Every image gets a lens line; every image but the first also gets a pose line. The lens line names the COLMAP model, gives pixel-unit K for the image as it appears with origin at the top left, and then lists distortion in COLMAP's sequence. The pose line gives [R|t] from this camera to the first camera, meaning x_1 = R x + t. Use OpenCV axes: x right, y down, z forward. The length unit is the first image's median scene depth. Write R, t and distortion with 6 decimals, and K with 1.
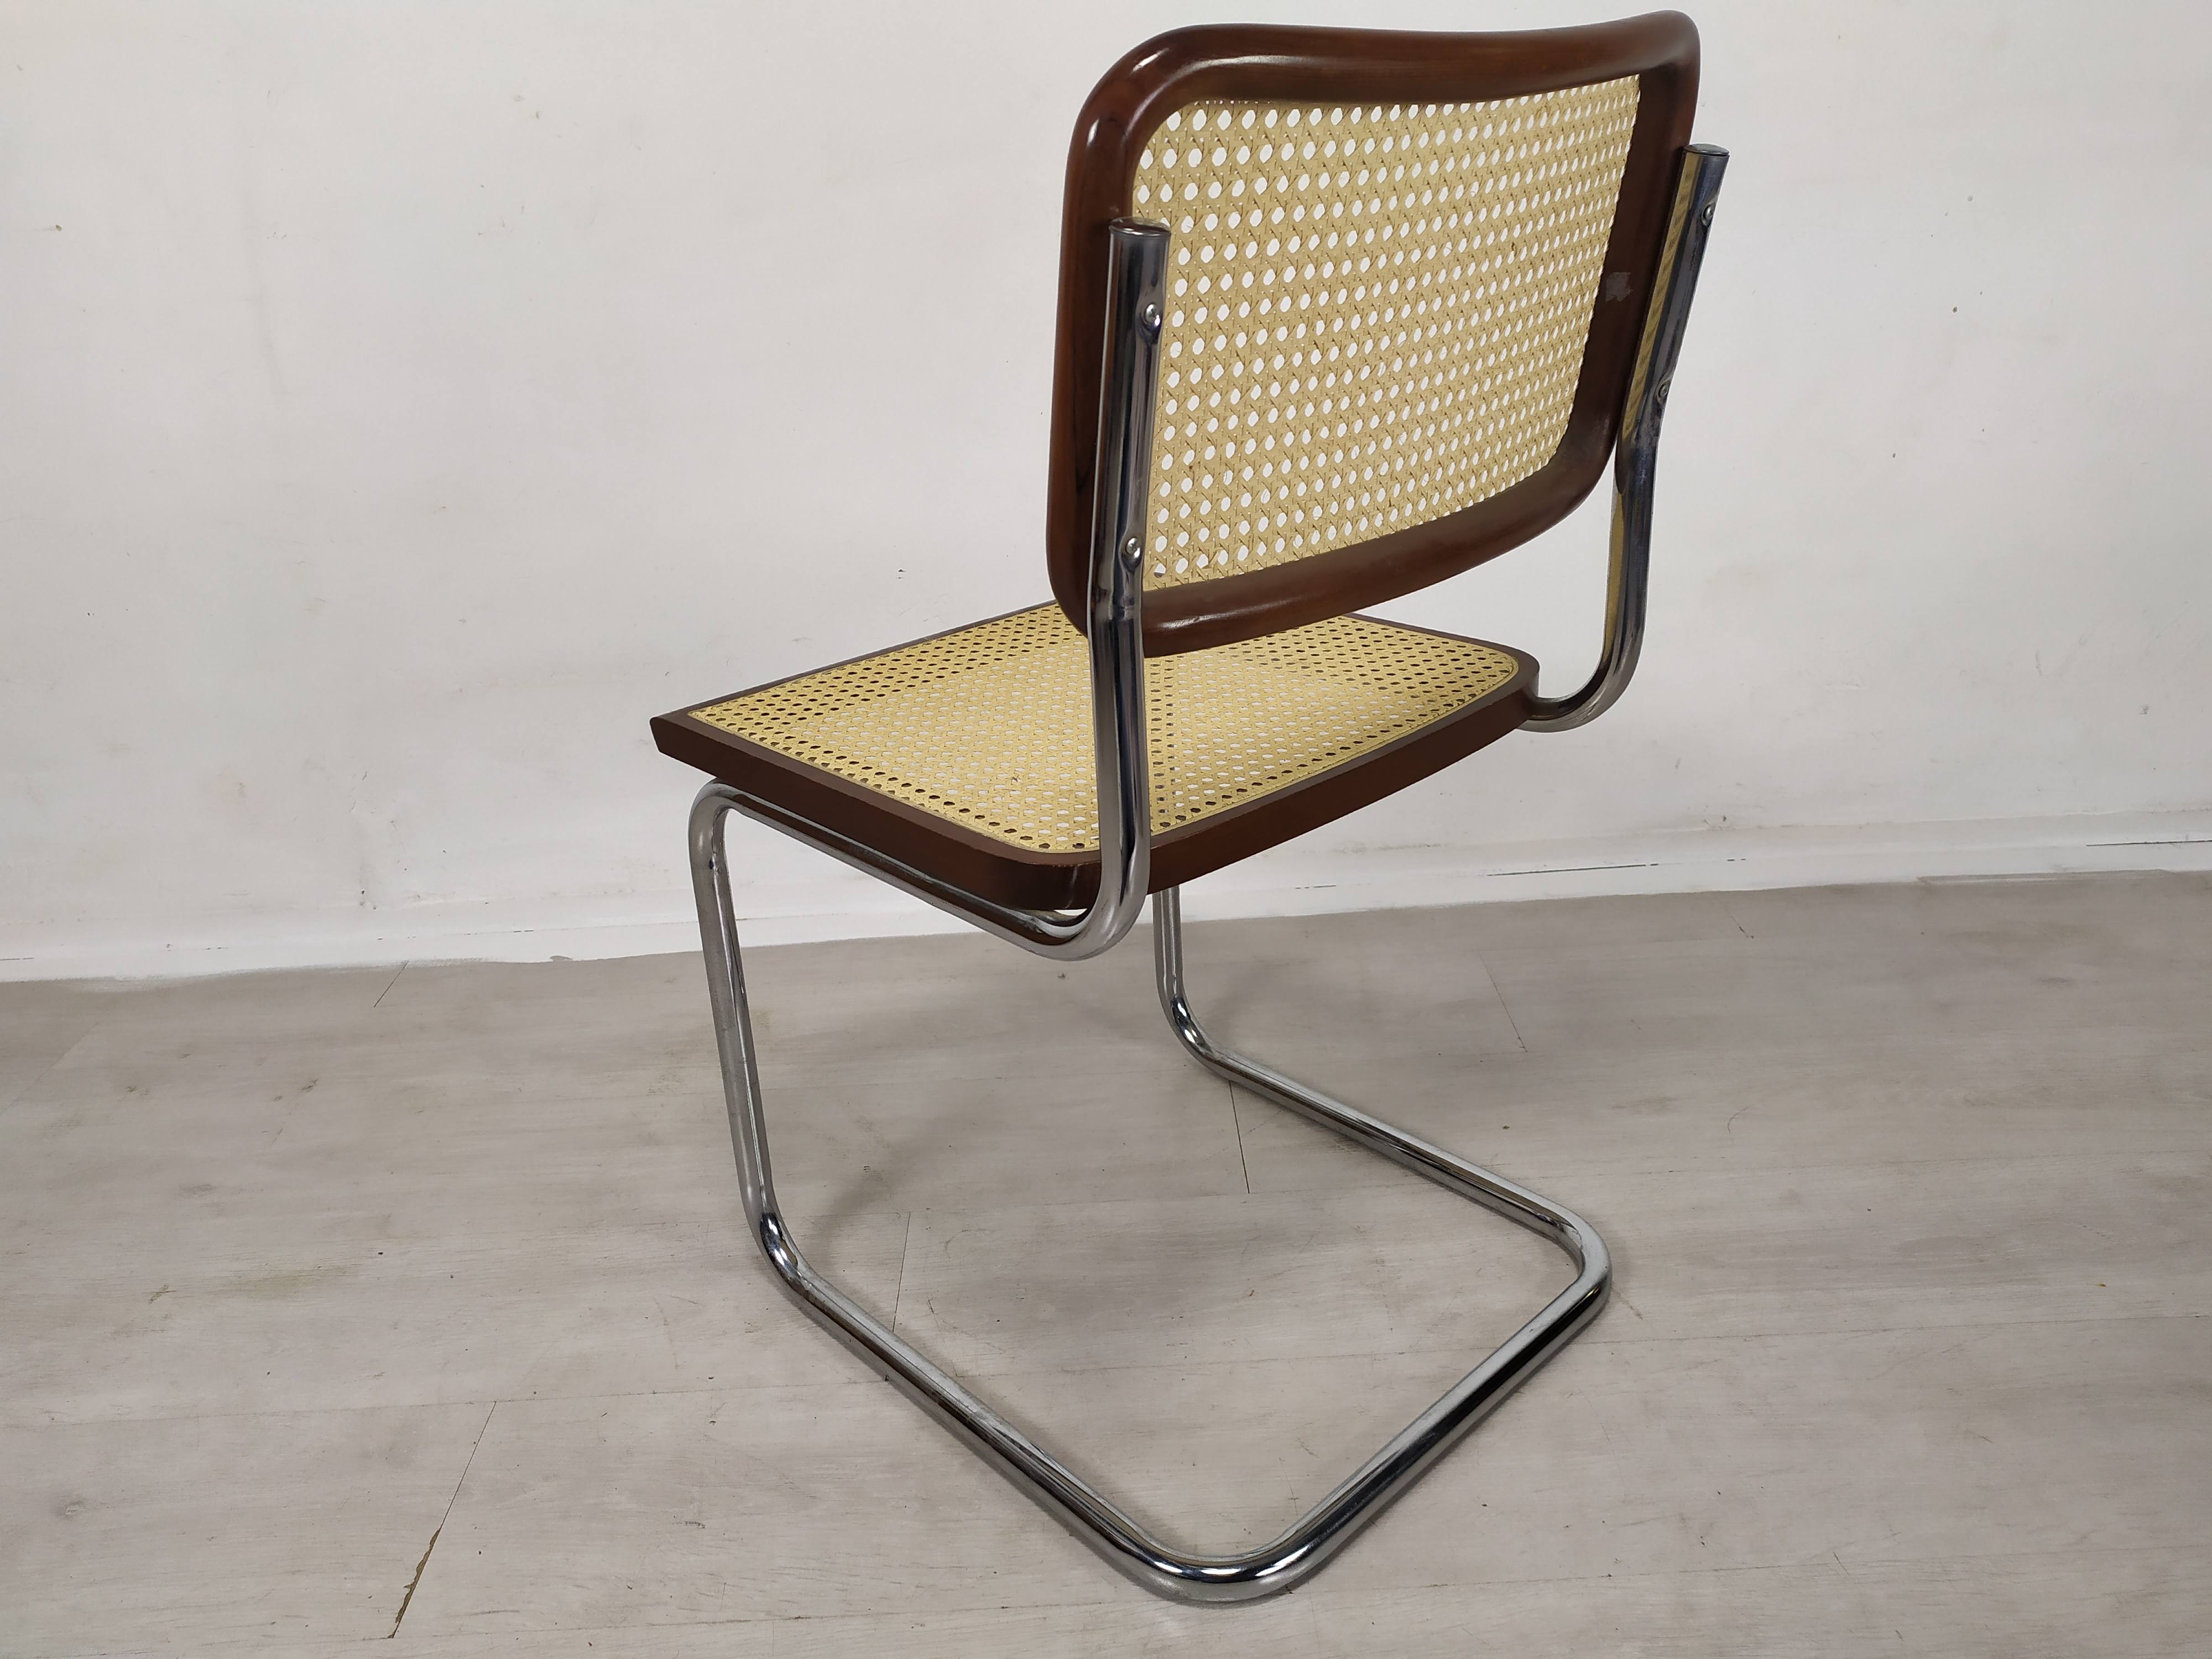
lens RADIAL K [[1682.0, 0, 1119.9], [0, 1682.0, 821.3], [0, 0, 1]] dist [0.049264, -0.029789]
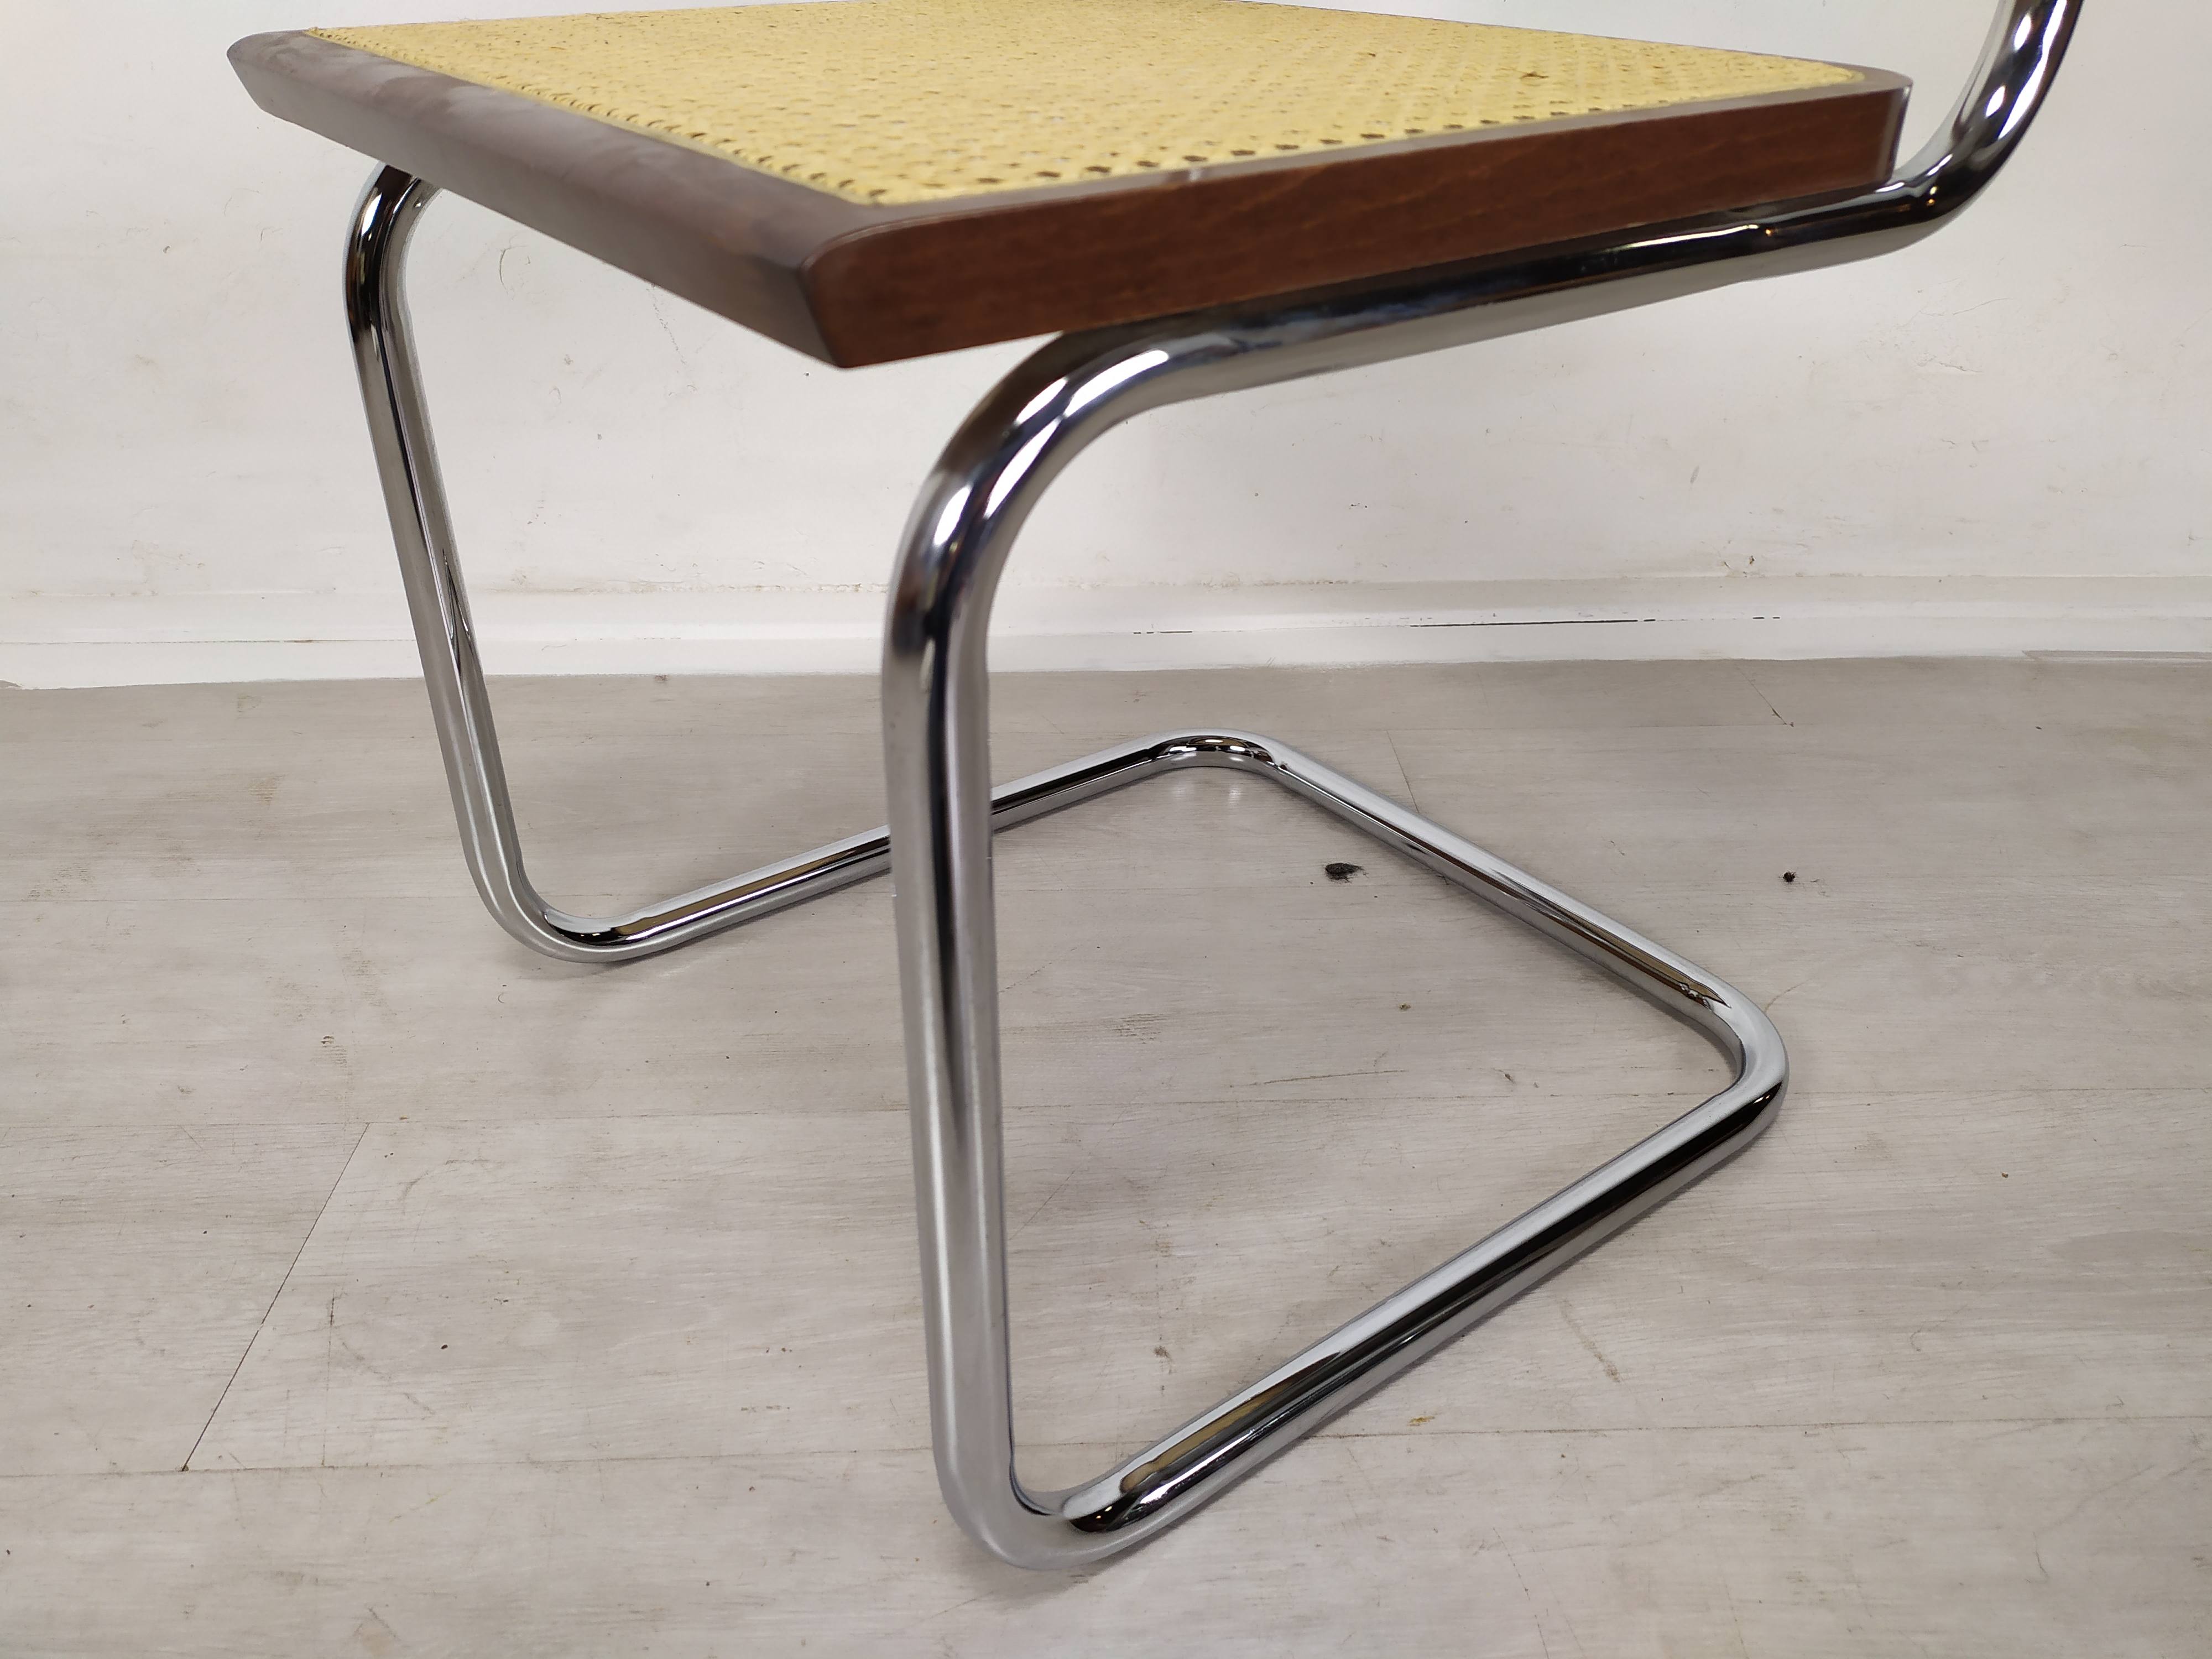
lens RADIAL K [[1671.7, 0, 1106.0], [0, 1671.7, 831.3], [0, 0, 1]] dist [0.012349, -0.005321]
pose [[0.998903, 0.038117, 0.027183, 0.119961], [-0.041178, 0.991584, 0.122743, 0.057026], [-0.022275, -0.123727, 0.992066, 0.484051]]
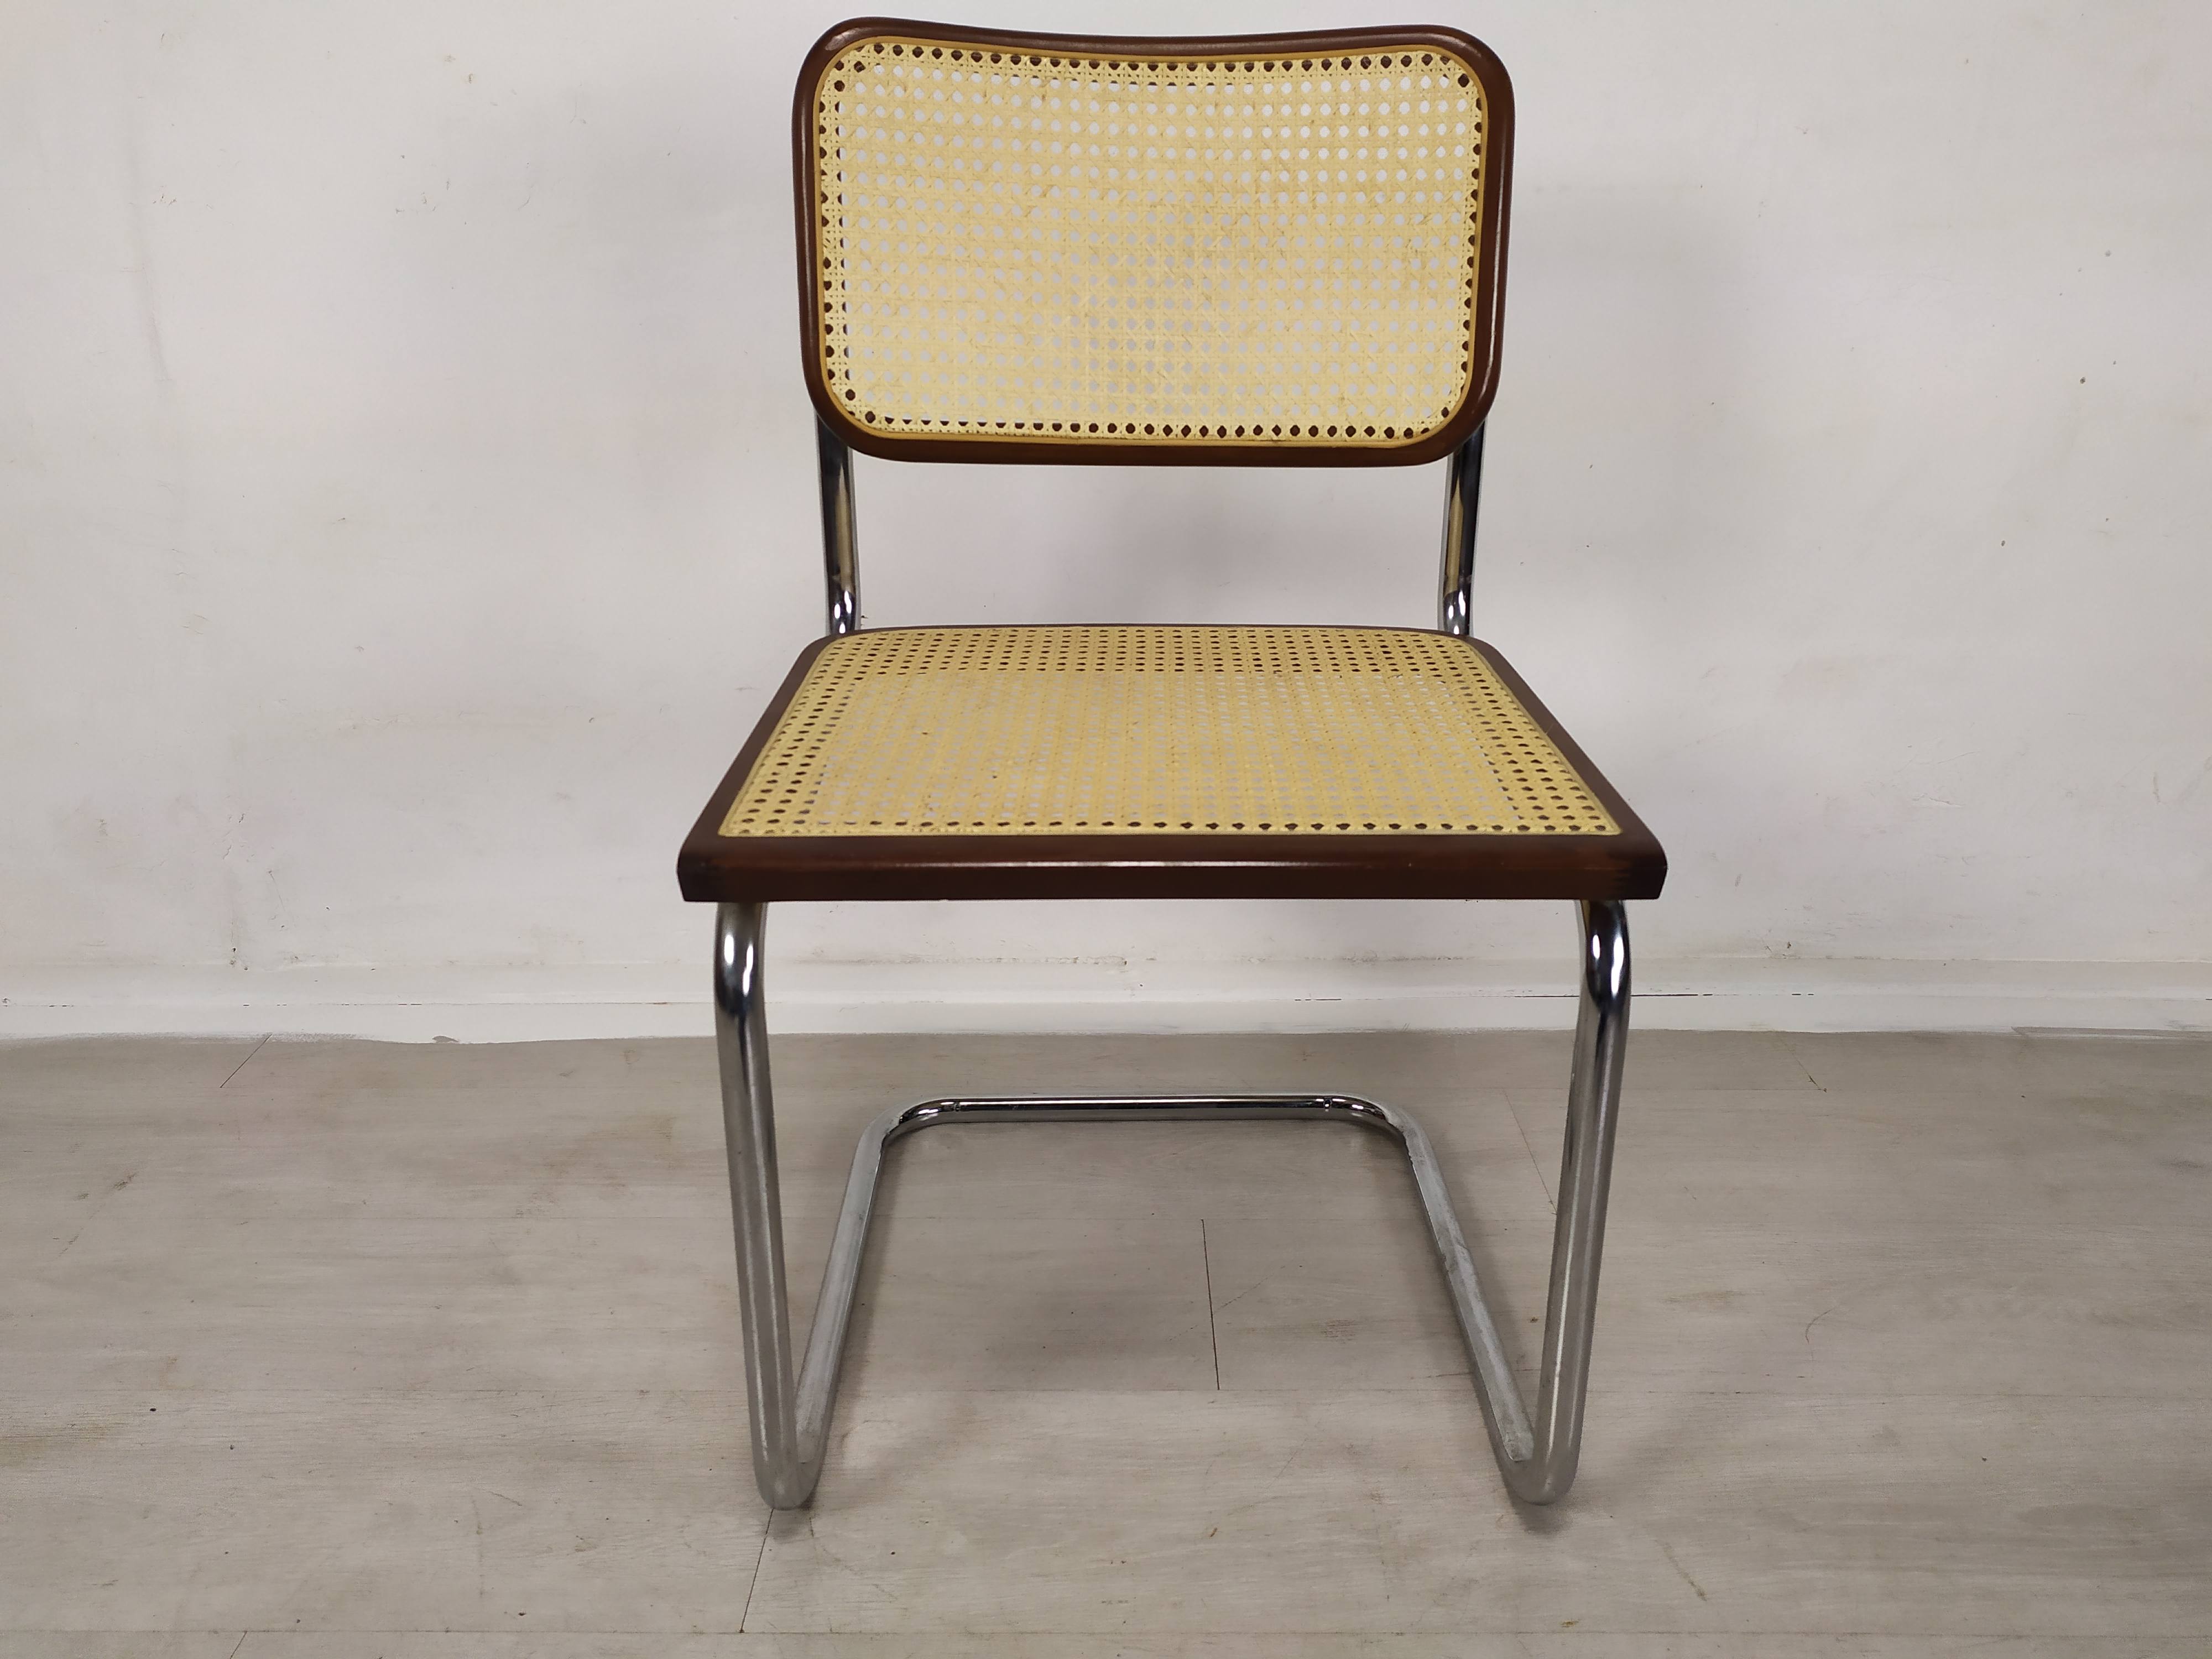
lens RADIAL K [[1667.5, 0, 1110.8], [0, 1667.5, 836.8], [0, 0, 1]] dist [0.033629, -0.023379]
pose [[0.998577, 0.051929, -0.012111, 0.022439], [-0.052247, 0.998251, -0.027644, -0.024702], [0.010654, 0.028237, 0.999544, 0.203269]]
